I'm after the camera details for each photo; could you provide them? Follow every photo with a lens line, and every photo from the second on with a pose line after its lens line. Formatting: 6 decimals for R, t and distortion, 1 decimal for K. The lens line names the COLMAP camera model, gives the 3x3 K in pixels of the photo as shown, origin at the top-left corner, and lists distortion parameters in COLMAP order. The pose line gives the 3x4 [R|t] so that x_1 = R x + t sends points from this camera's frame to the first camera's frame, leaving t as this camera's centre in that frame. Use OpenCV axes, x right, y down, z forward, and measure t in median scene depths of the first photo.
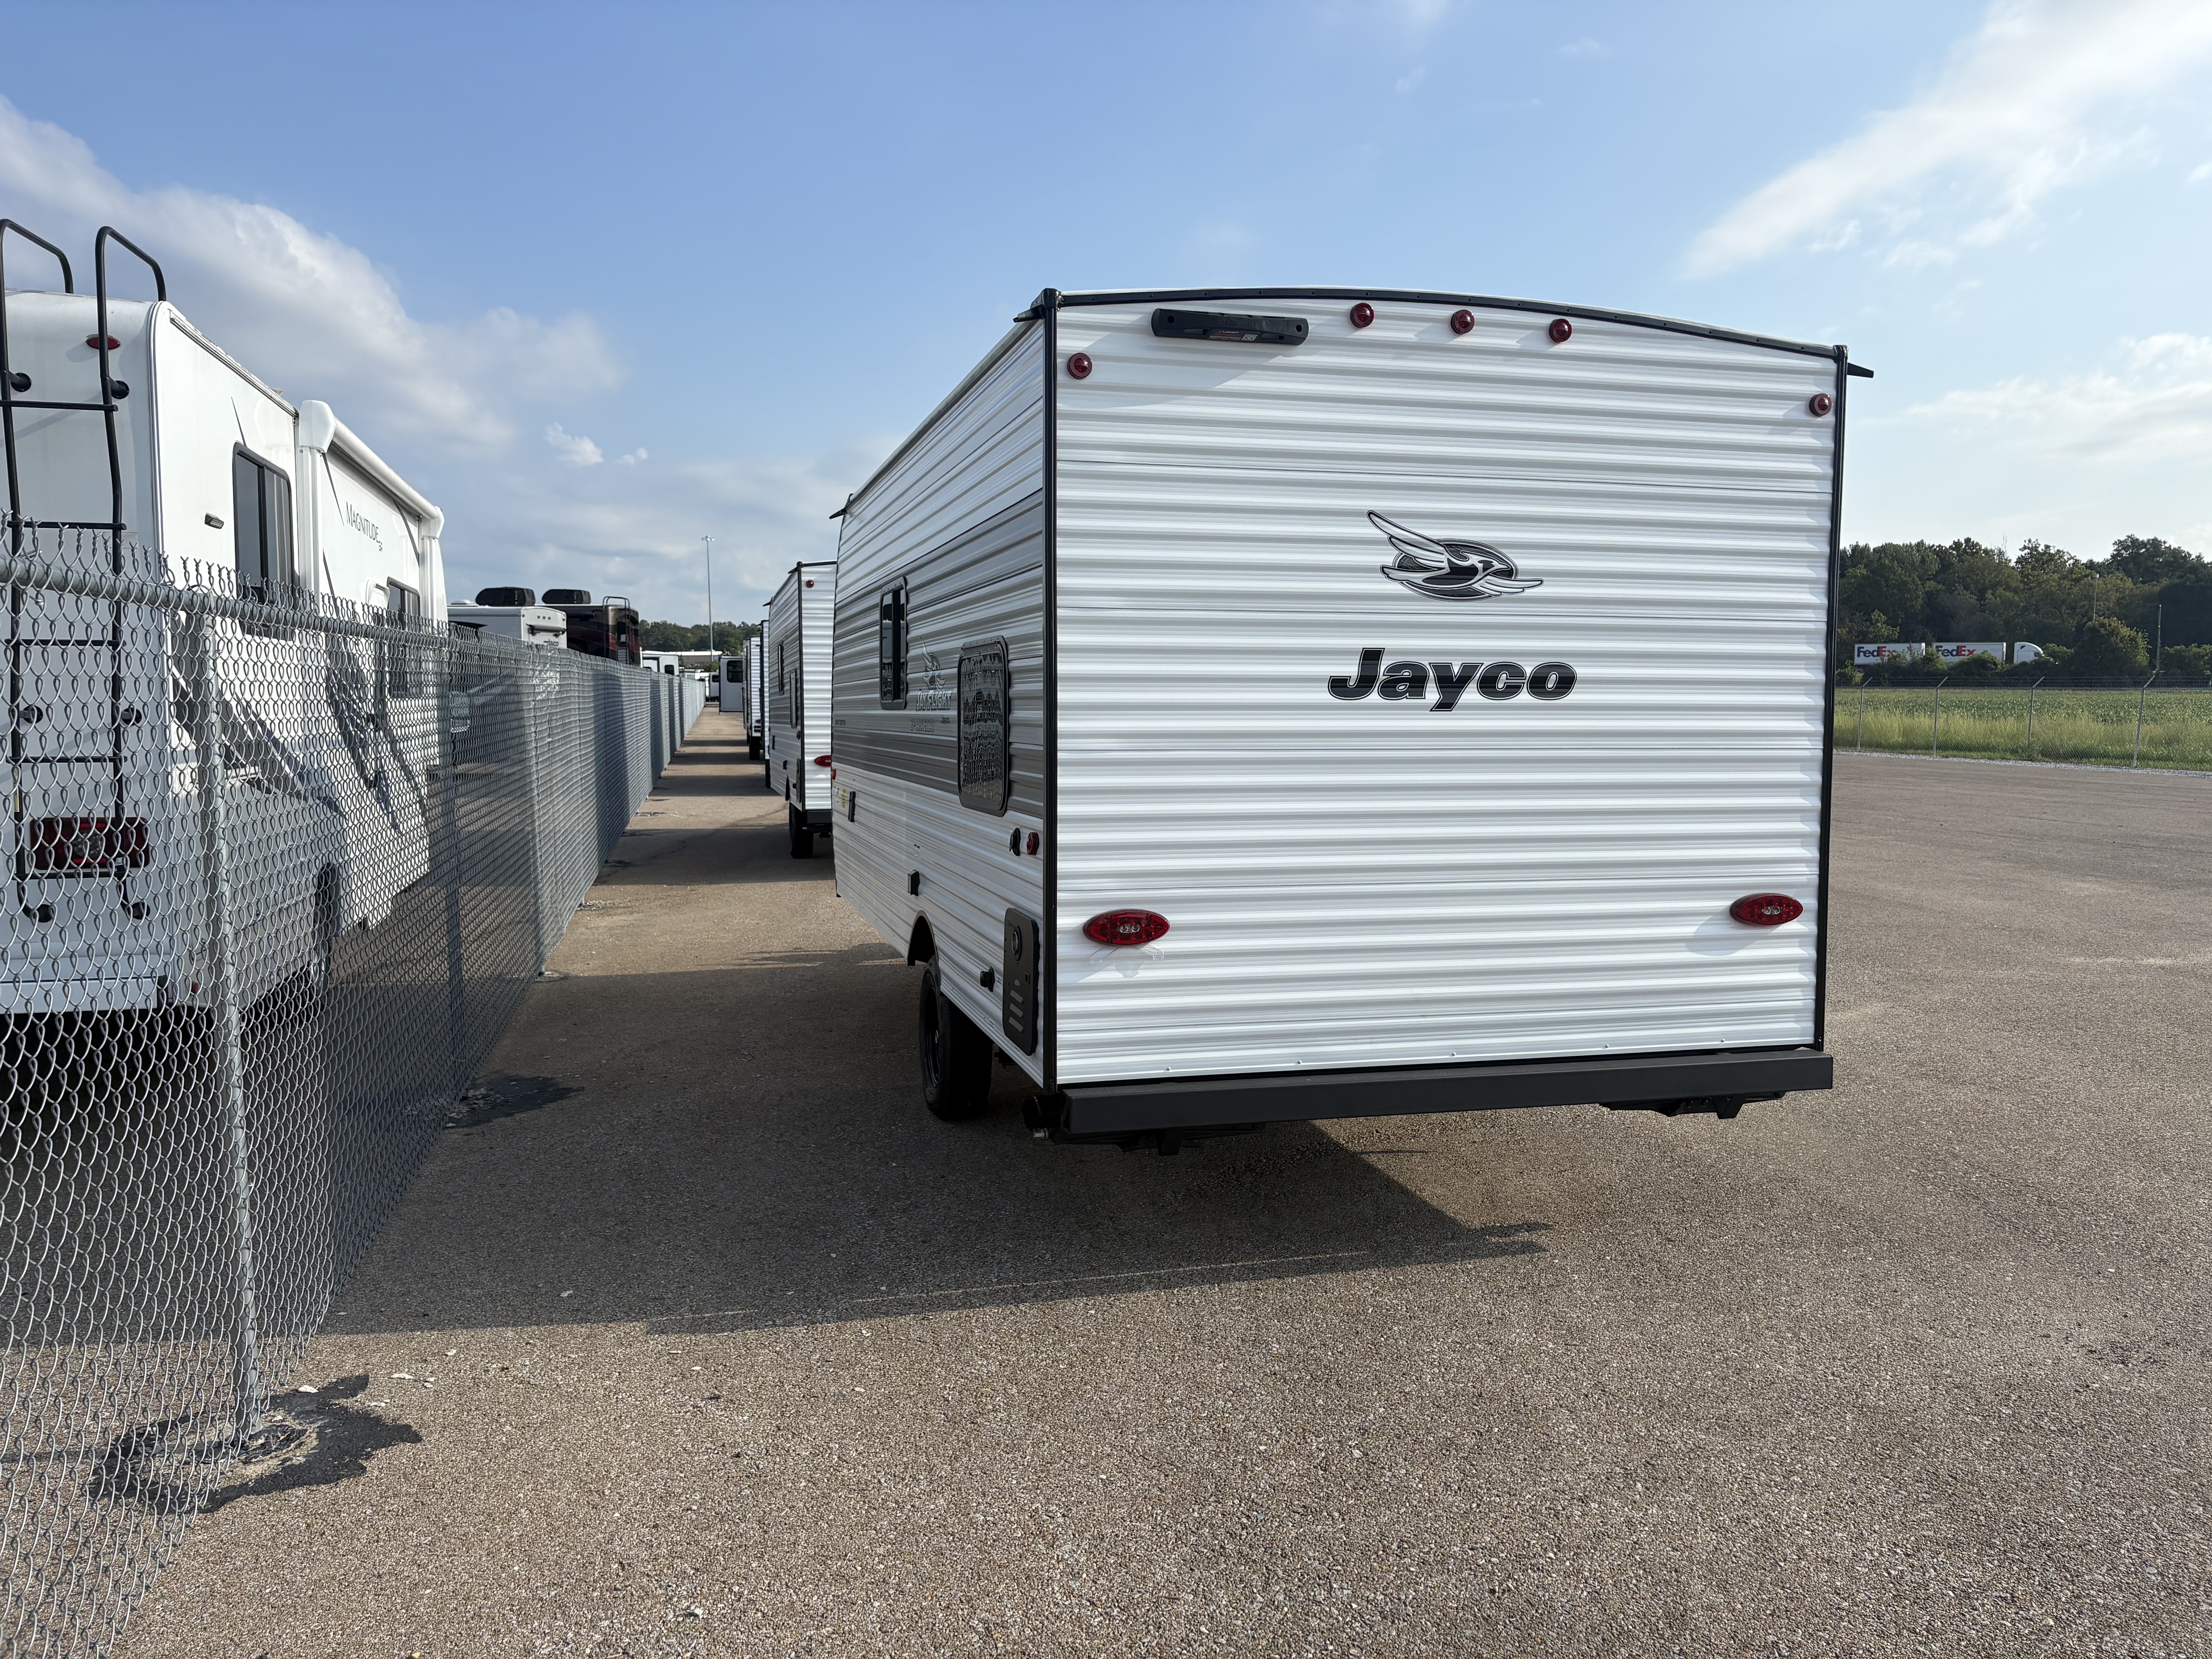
lens RADIAL K [[1628.8, 0, 1106.0], [0, 1628.8, 829.5], [0, 0, 1]] dist [0.095422, -0.179567]
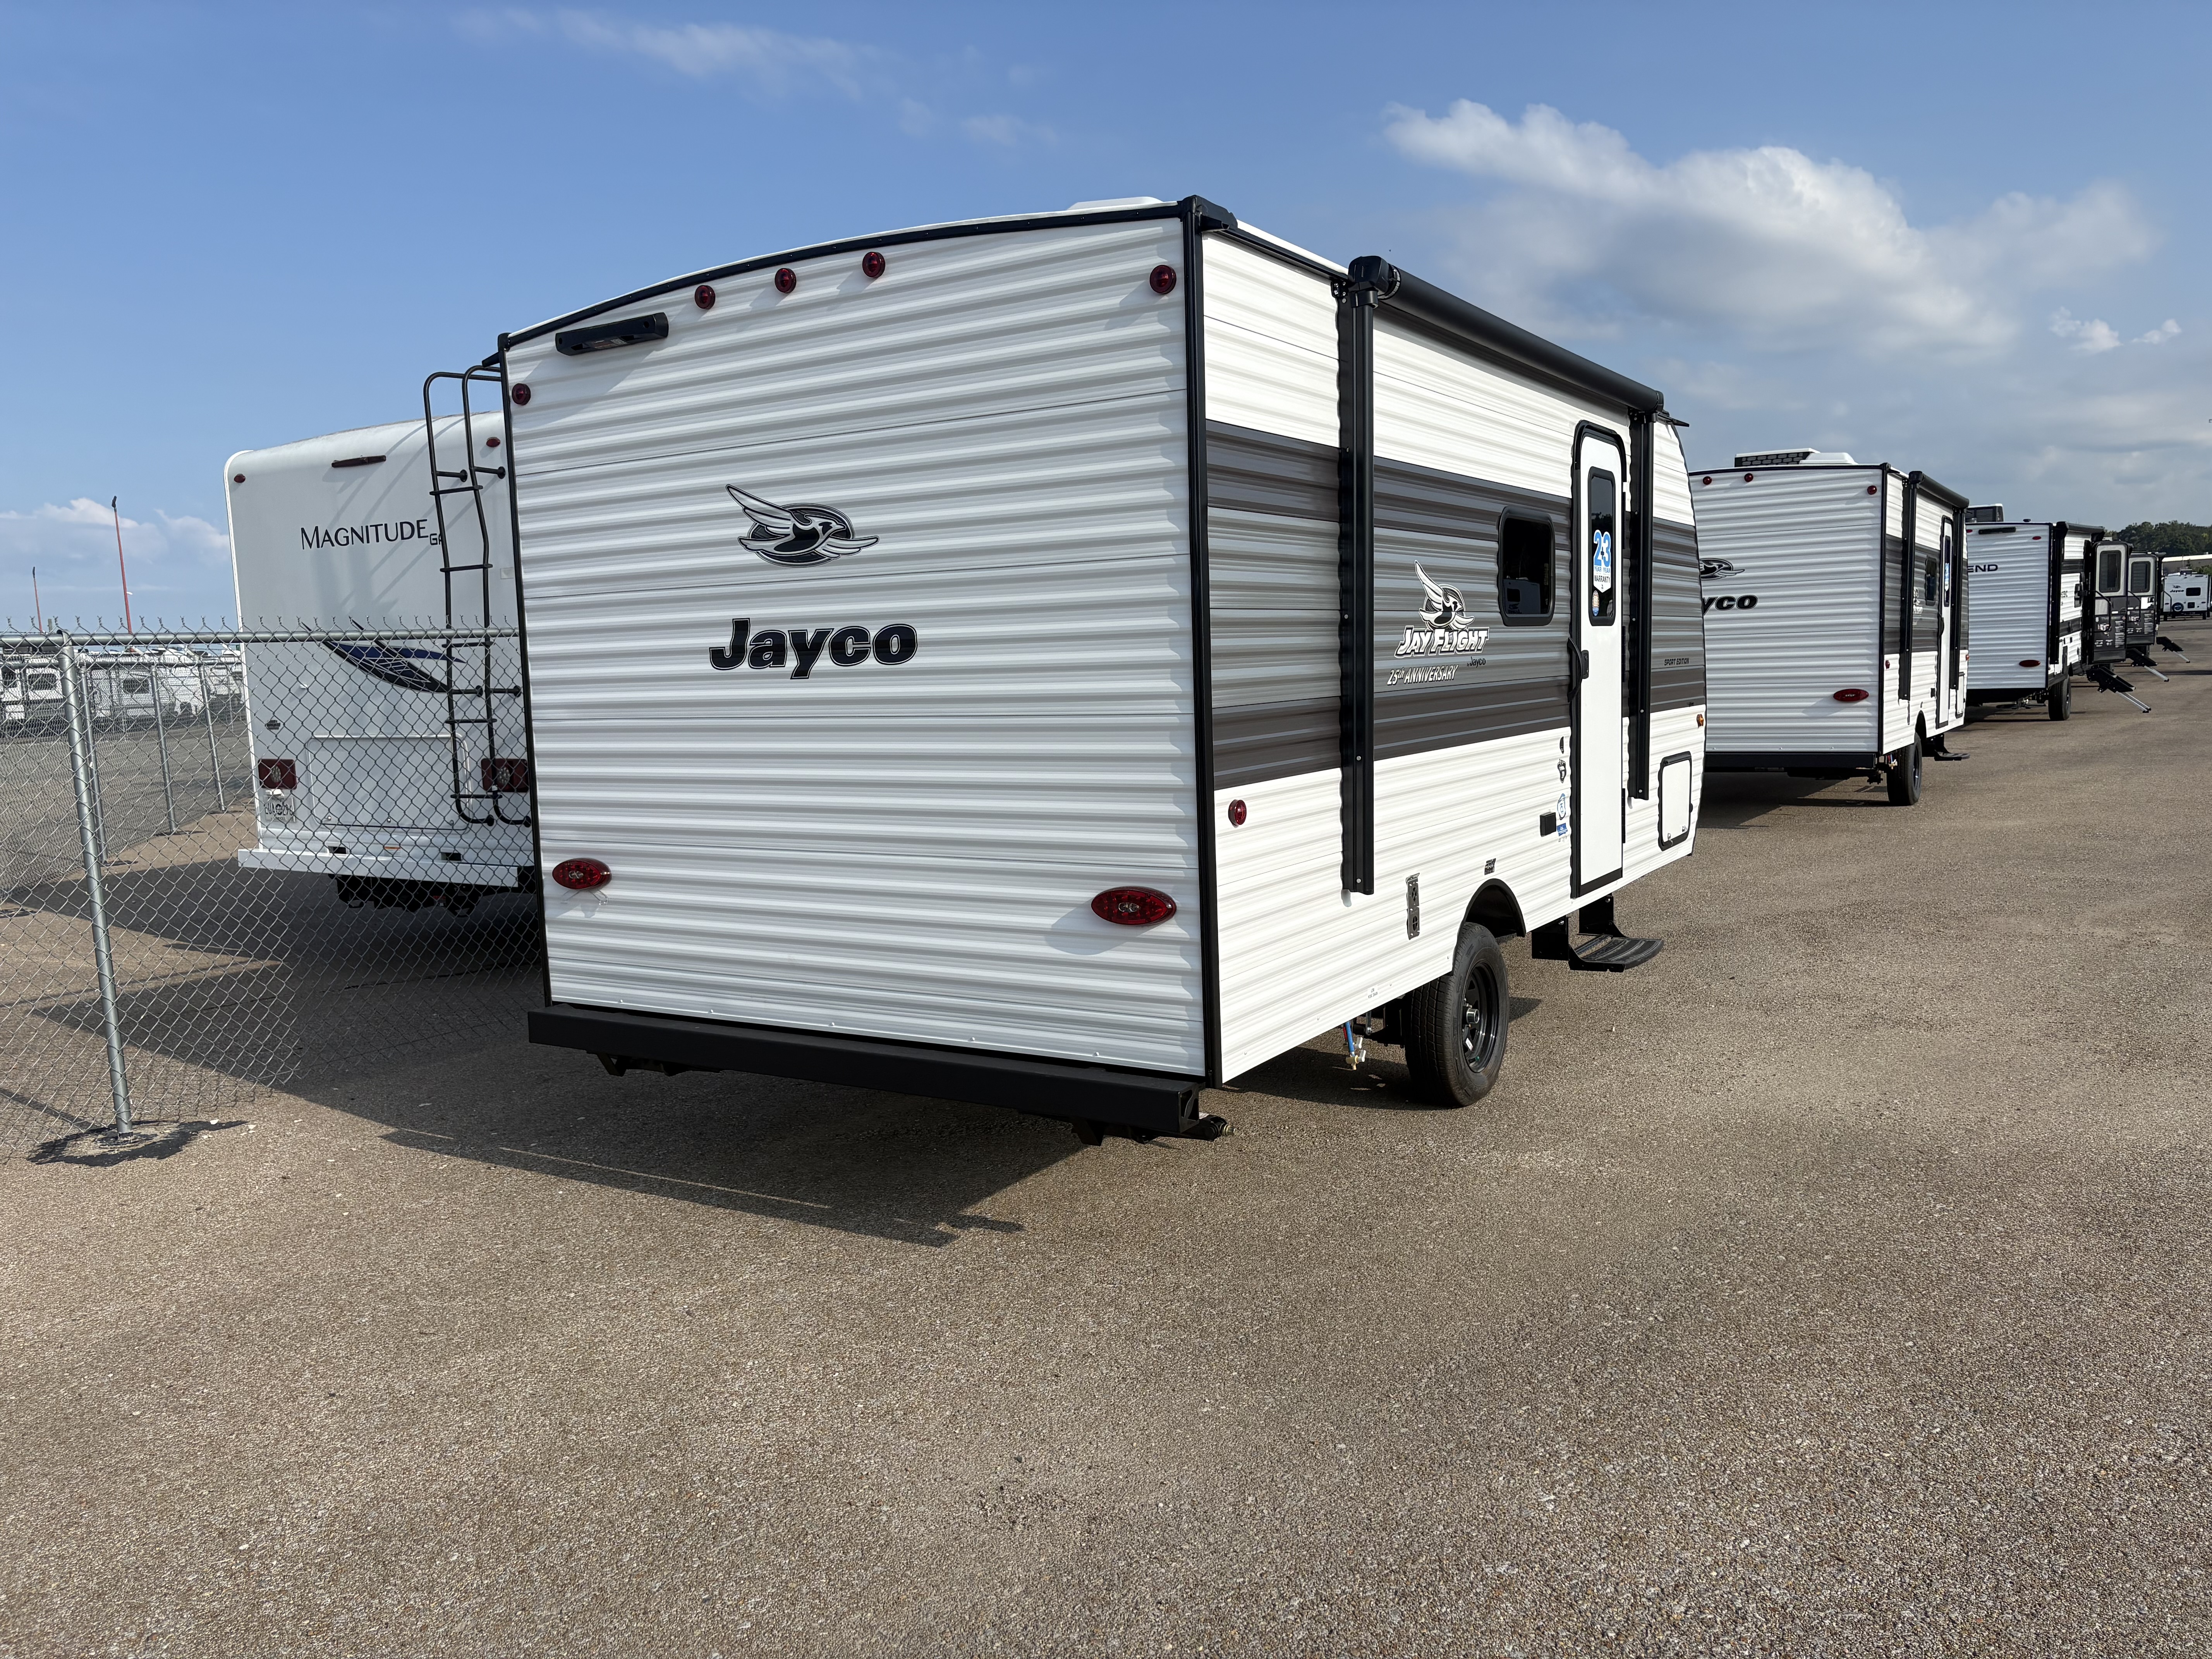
lens RADIAL K [[1628.8, 0, 1106.0], [0, 1628.8, 829.5], [0, 0, 1]] dist [0.095422, -0.179567]
pose [[0.682078, 0.046919, -0.729773, 1.060612], [-0.014812, 0.998621, 0.050360, -0.033688], [0.731129, -0.023540, 0.681833, 0.455720]]
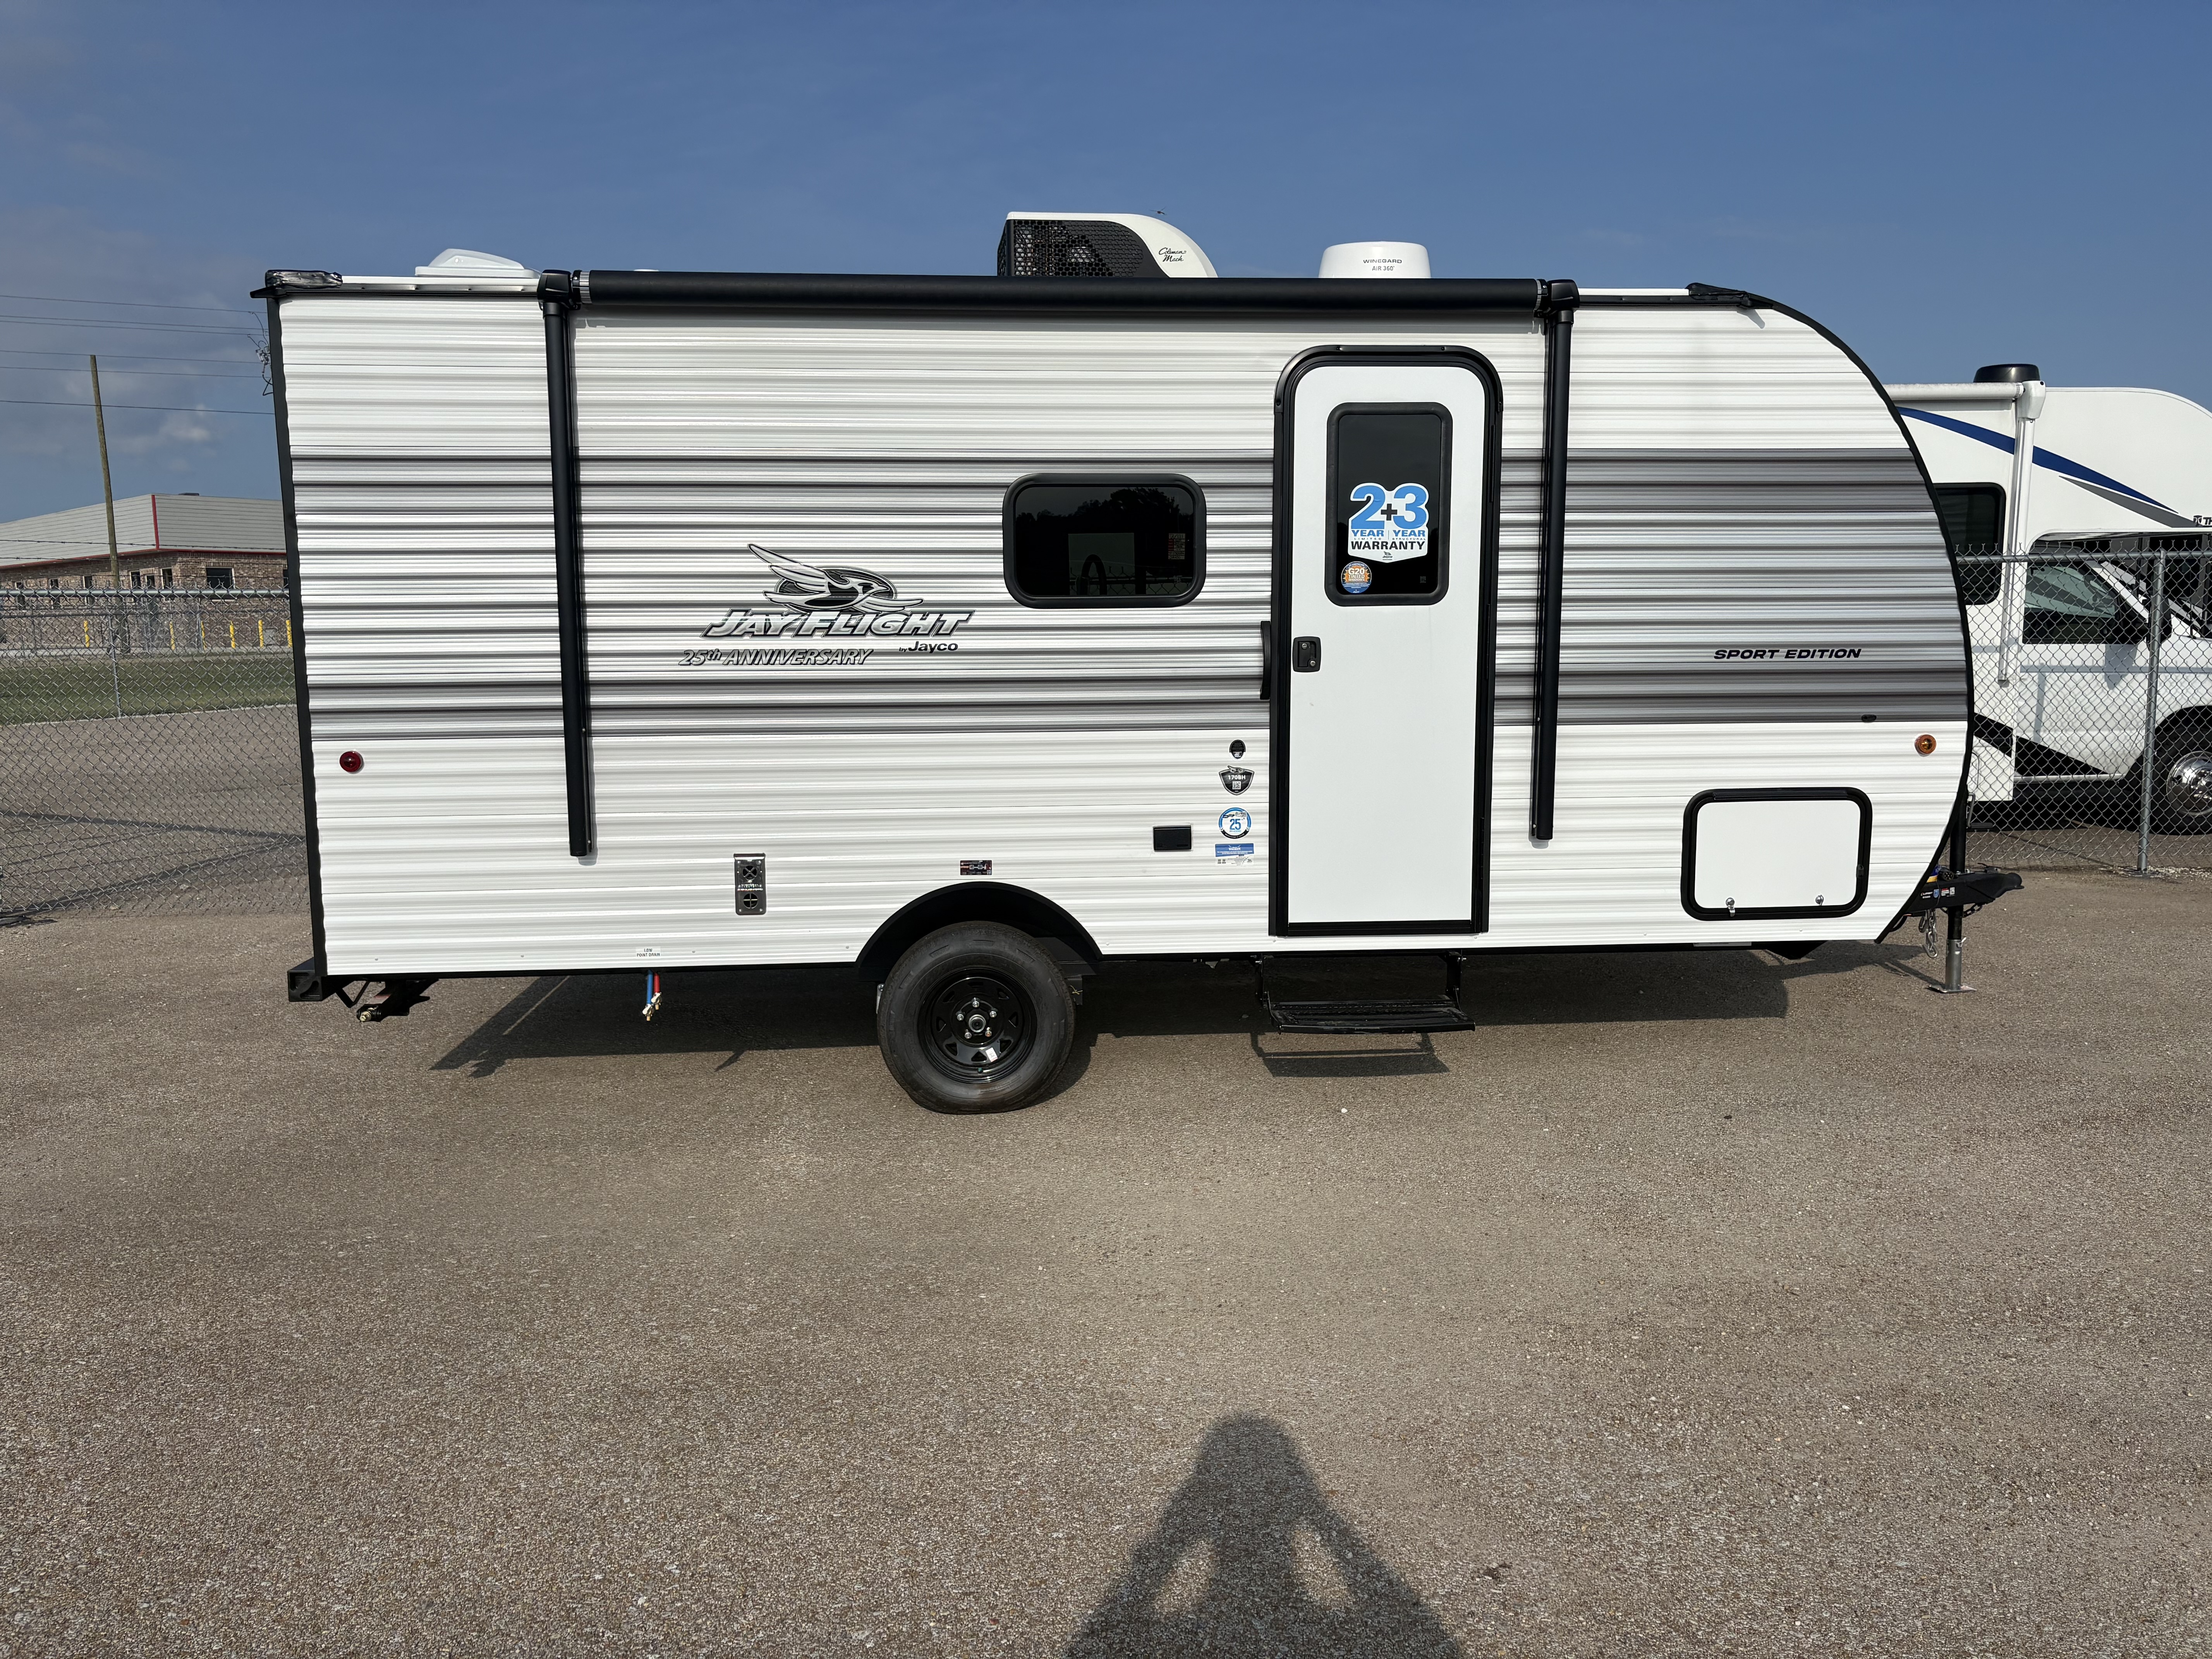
lens RADIAL K [[1628.8, 0, 1106.0], [0, 1628.8, 829.5], [0, 0, 1]] dist [0.095422, -0.179567]
pose [[-0.165628, 0.128332, -0.977803, 1.456013], [-0.063894, 0.988018, 0.140495, -0.140553], [0.984116, 0.085746, -0.155444, 1.771968]]
